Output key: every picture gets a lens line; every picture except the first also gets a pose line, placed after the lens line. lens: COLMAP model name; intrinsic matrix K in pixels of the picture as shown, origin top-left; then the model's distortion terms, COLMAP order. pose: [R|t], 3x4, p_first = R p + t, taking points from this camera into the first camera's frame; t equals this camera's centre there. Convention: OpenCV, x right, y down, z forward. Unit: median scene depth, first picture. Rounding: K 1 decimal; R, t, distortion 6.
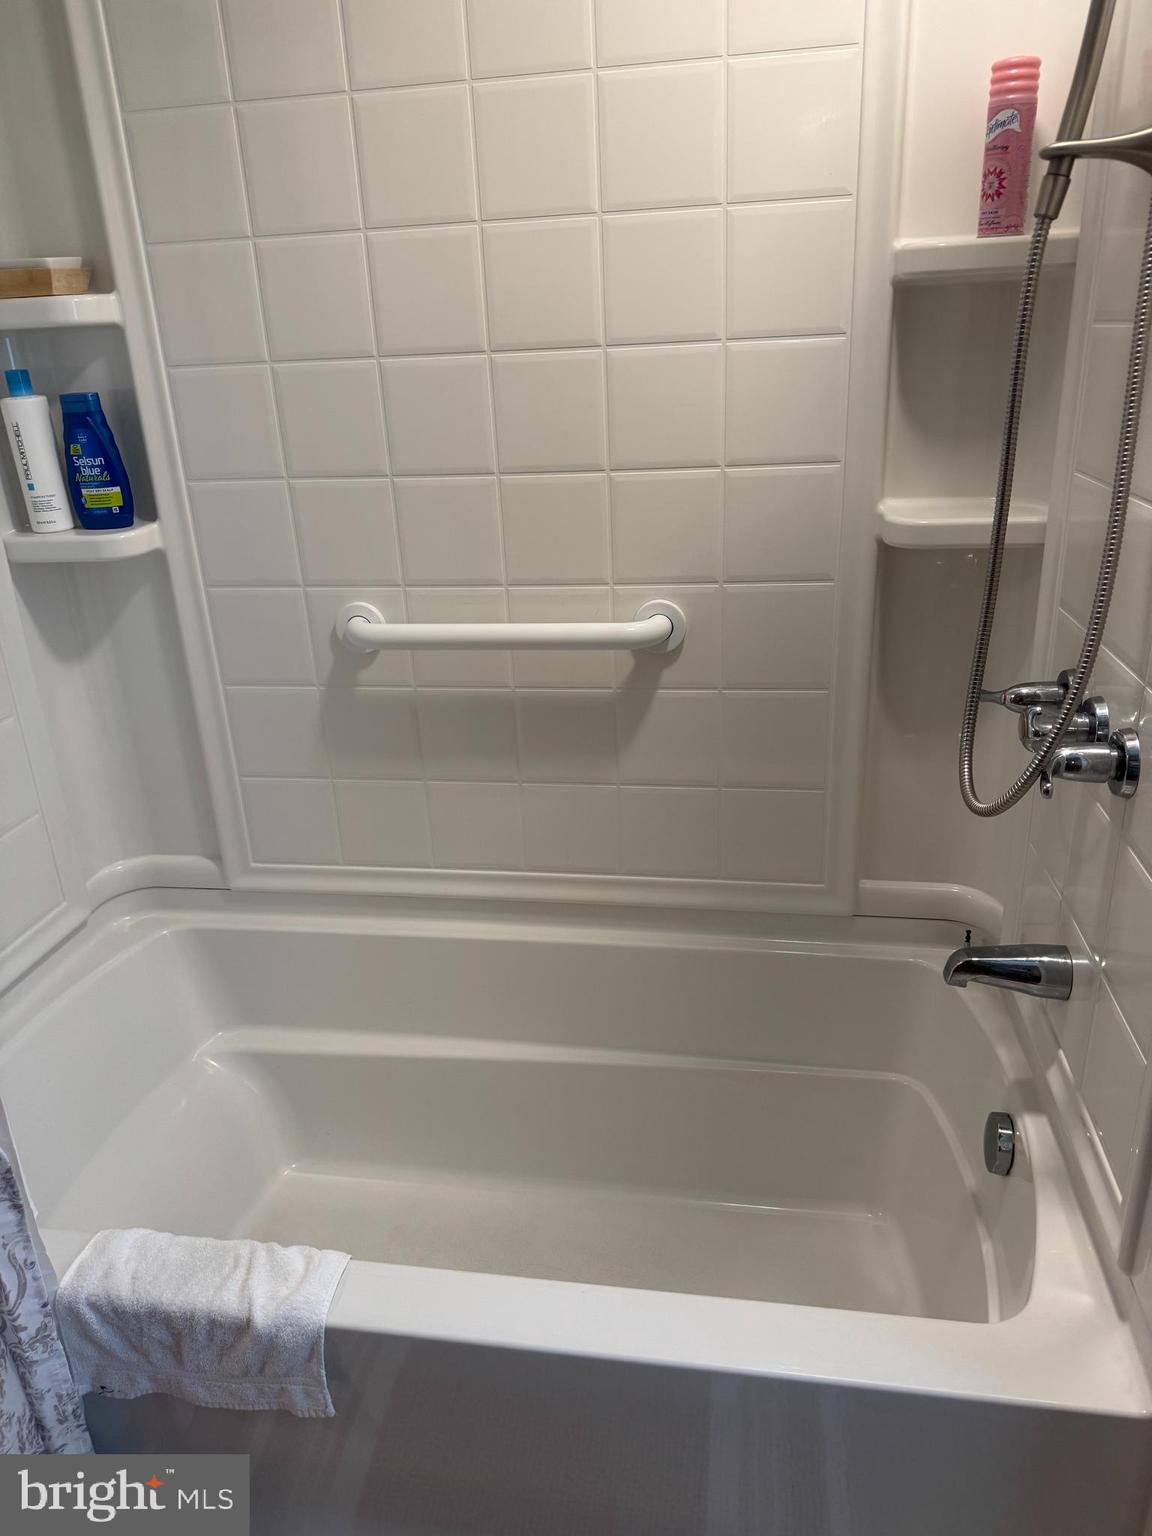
lens RADIAL K [[1106.6, 0, 576.0], [0, 1106.6, 768.0], [0, 0, 1]] dist [0.113627, -0.121631]
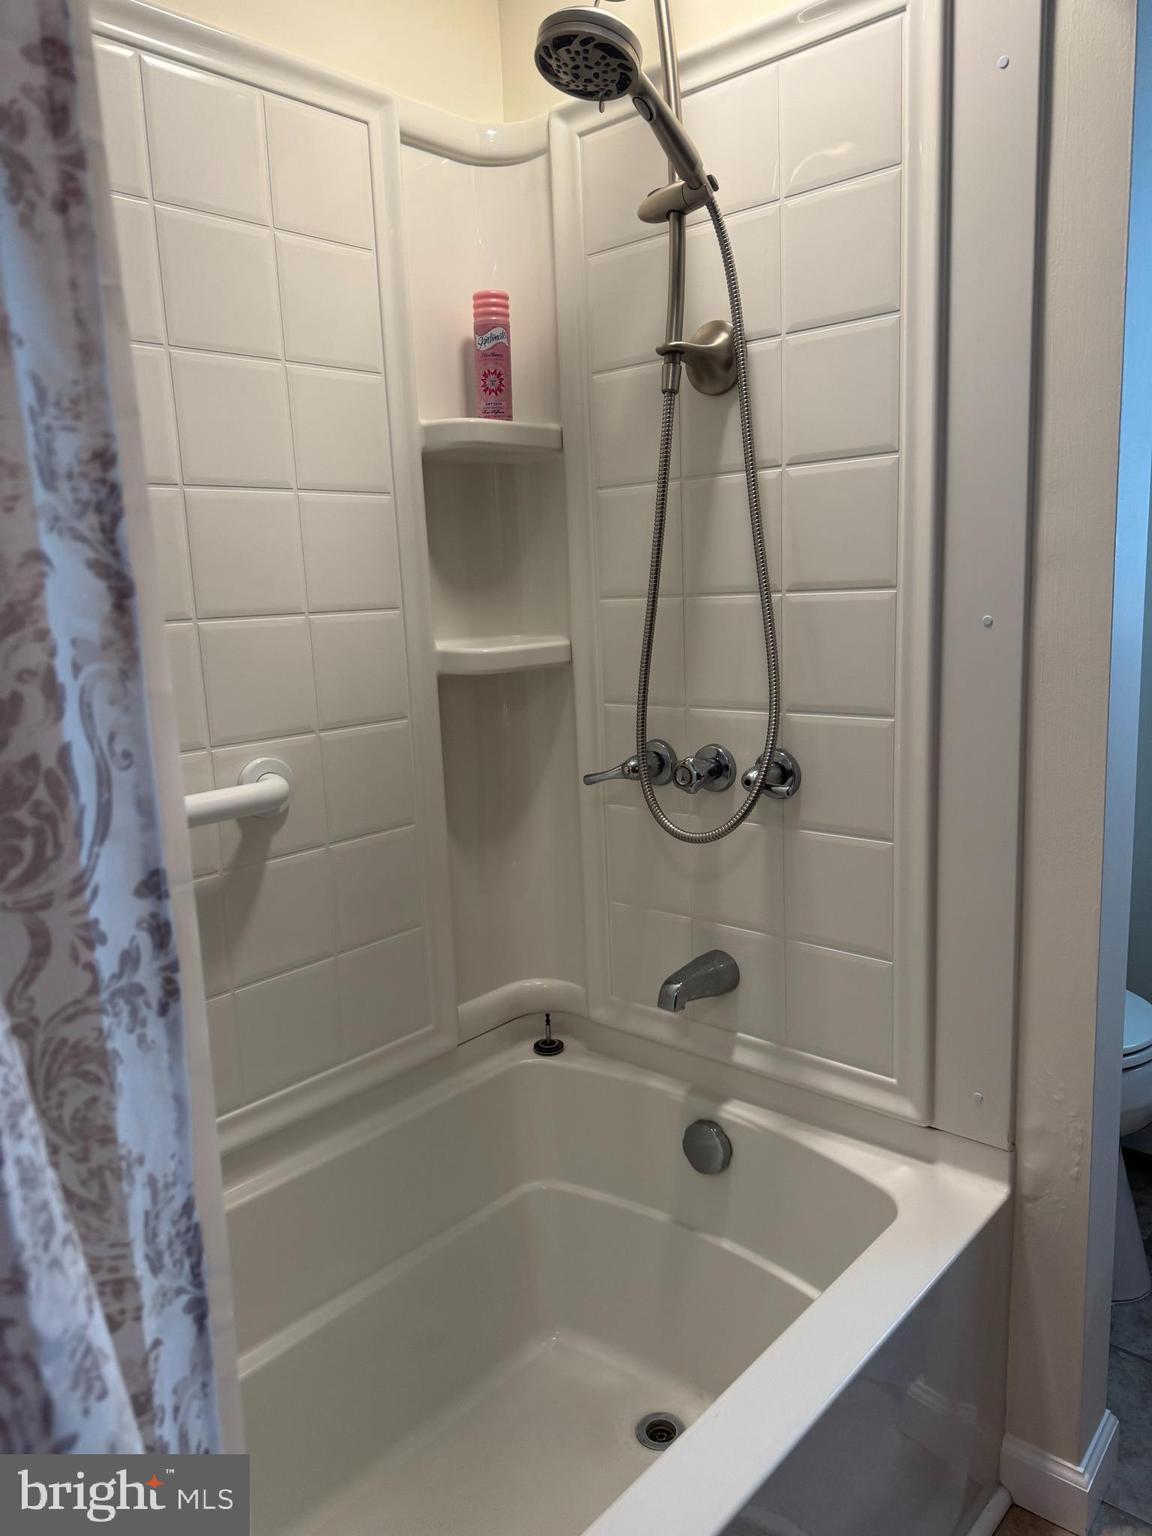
lens RADIAL K [[1106.6, 0, 576.0], [0, 1106.6, 768.0], [0, 0, 1]] dist [0.113627, -0.121631]
pose [[0.535475, -0.126482, 0.835026, -0.599281], [0.329029, 0.941844, -0.068334, 0.000418], [-0.777822, 0.311339, 0.545950, 0.347327]]
